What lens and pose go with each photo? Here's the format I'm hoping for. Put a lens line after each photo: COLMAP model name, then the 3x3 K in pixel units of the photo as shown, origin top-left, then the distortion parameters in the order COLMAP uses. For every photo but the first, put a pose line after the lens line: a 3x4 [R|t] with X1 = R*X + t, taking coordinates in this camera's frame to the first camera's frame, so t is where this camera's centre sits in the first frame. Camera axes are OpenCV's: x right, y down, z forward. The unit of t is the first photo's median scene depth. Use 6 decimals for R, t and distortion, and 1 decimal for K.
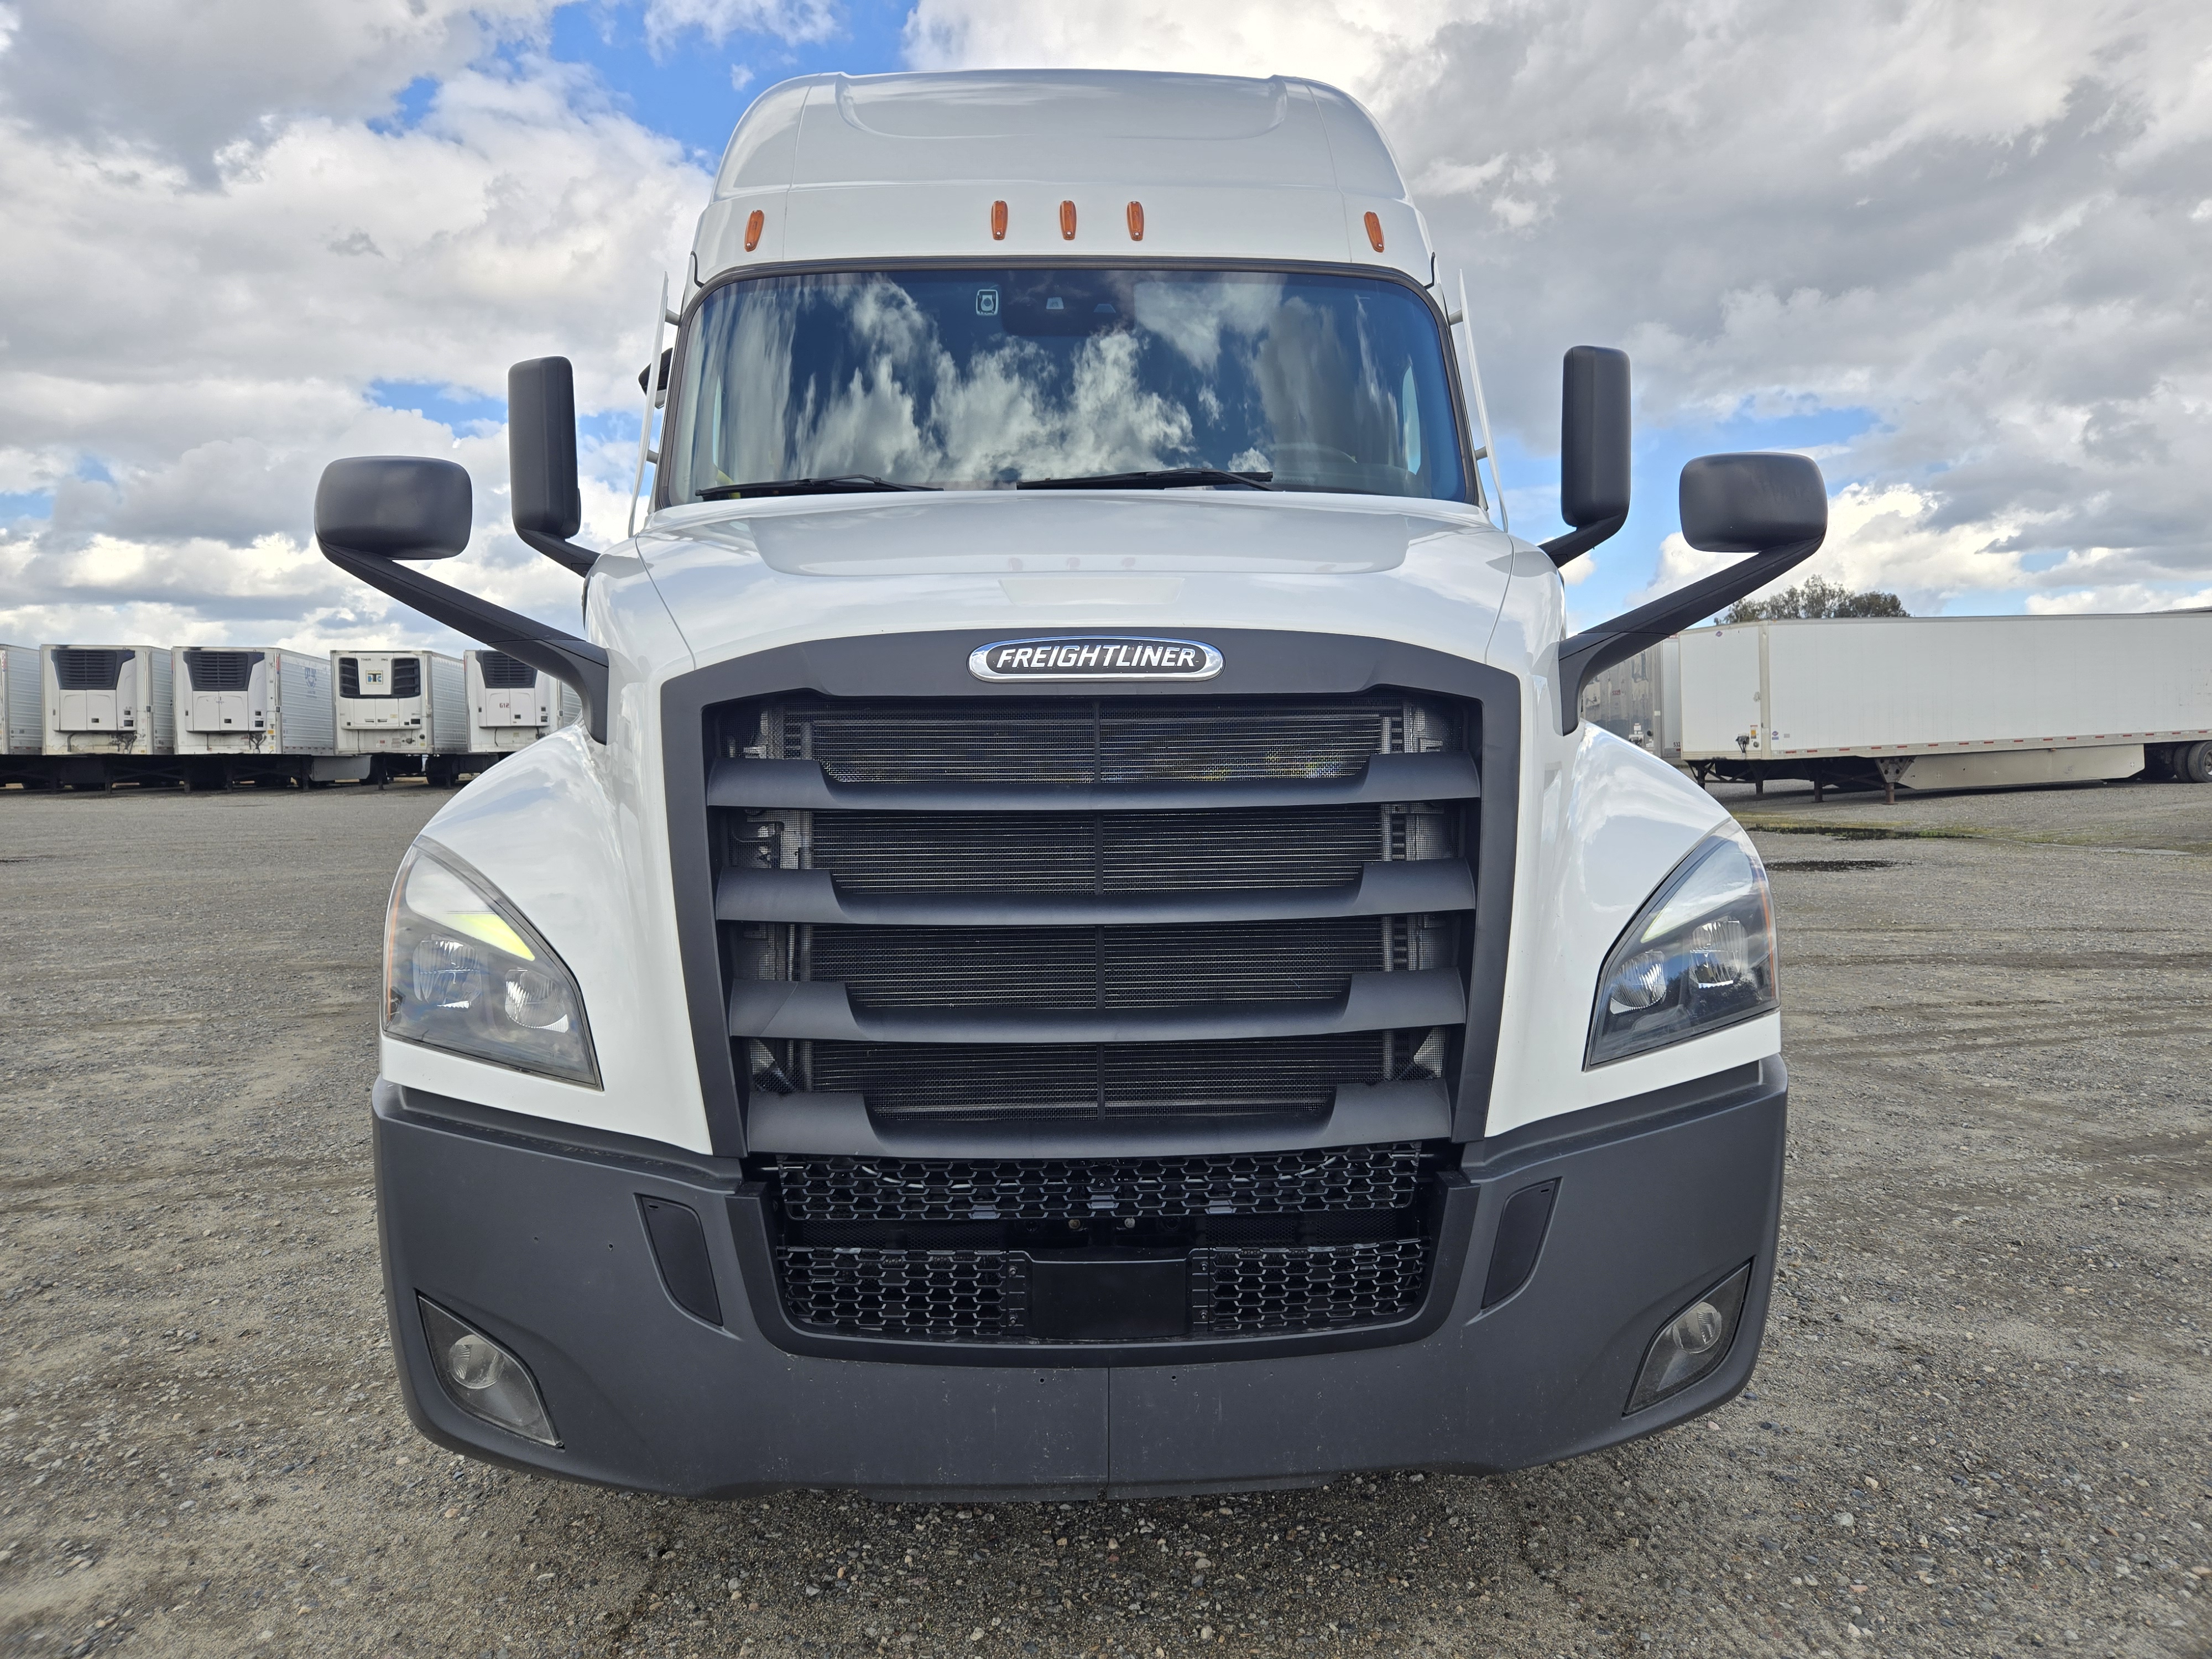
lens RADIAL K [[1477.6, 0, 1089.4], [0, 1477.6, 823.4], [0, 0, 1]] dist [0.055026, -0.031084]
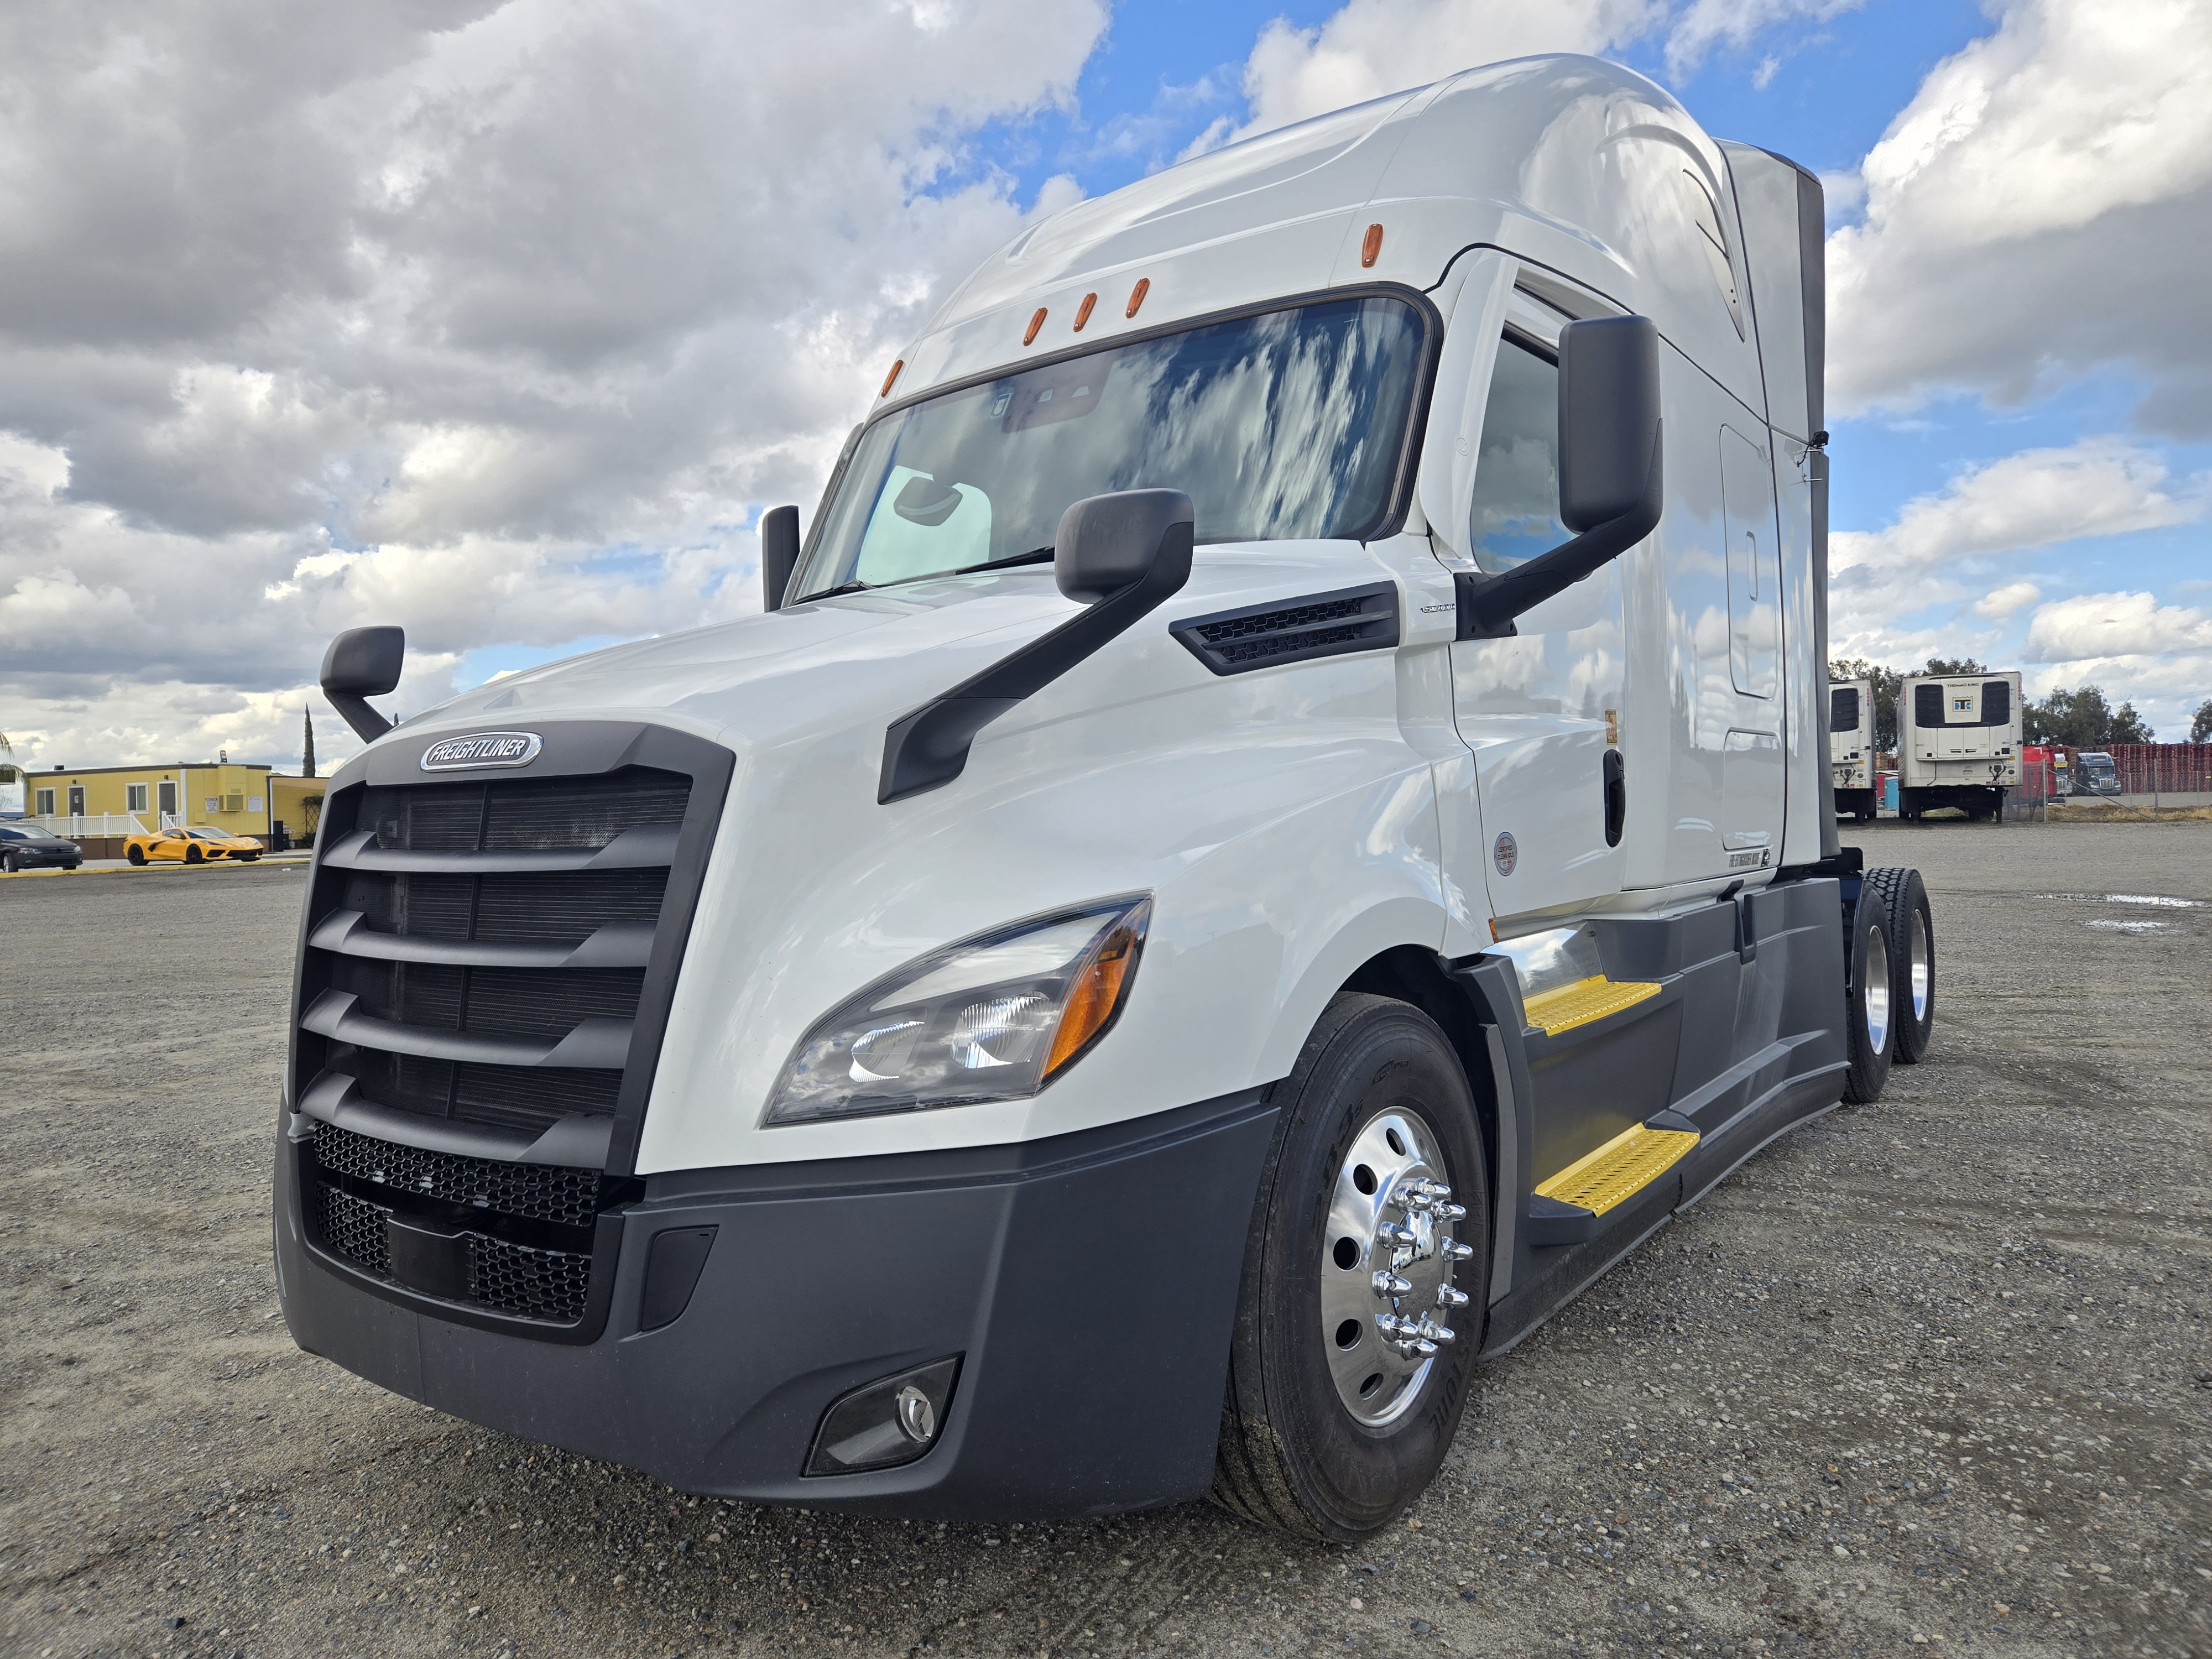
lens RADIAL K [[1477.6, 0, 1085.9], [0, 1477.6, 824.6], [0, 0, 1]] dist [0.055026, -0.031084]
pose [[0.776971, -0.005875, -0.629510, 1.206992], [-0.010095, 0.999712, -0.021790, -0.026991], [0.629456, 0.023285, 0.776687, 0.341759]]
